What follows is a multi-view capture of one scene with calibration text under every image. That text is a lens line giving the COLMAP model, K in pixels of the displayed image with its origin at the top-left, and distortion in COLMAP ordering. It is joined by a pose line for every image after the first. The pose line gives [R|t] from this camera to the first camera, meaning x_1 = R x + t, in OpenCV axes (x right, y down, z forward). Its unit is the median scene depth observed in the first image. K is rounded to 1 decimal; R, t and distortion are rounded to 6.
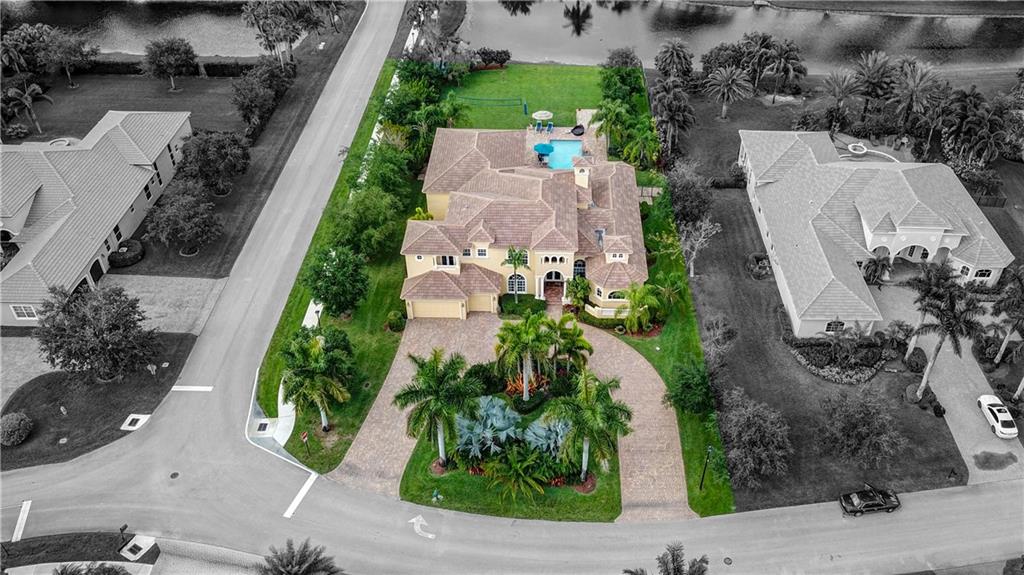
lens RADIAL K [[760.6, 0, 512.0], [0, 760.6, 287.5], [0, 0, 1]] dist [0.004187, -0.005148]
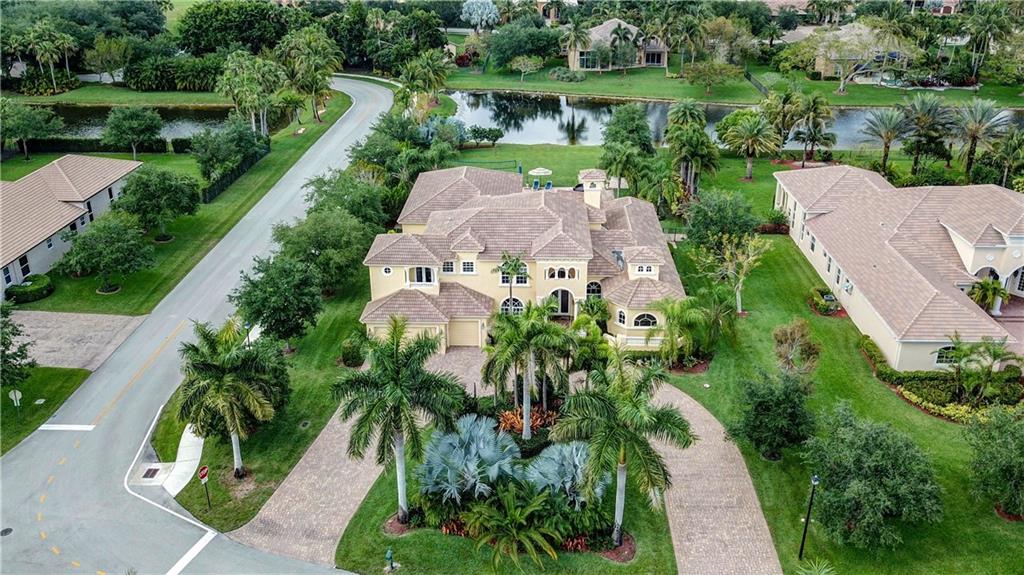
lens RADIAL K [[759.1, 0, 481.9], [0, 759.1, 285.3], [0, 0, 1]] dist [-0.004380, 0.011413]
pose [[0.999640, 0.007659, -0.025729, -0.005406], [-0.014049, 0.965965, -0.258290, 0.173460], [0.022875, 0.258558, 0.965725, 0.258222]]
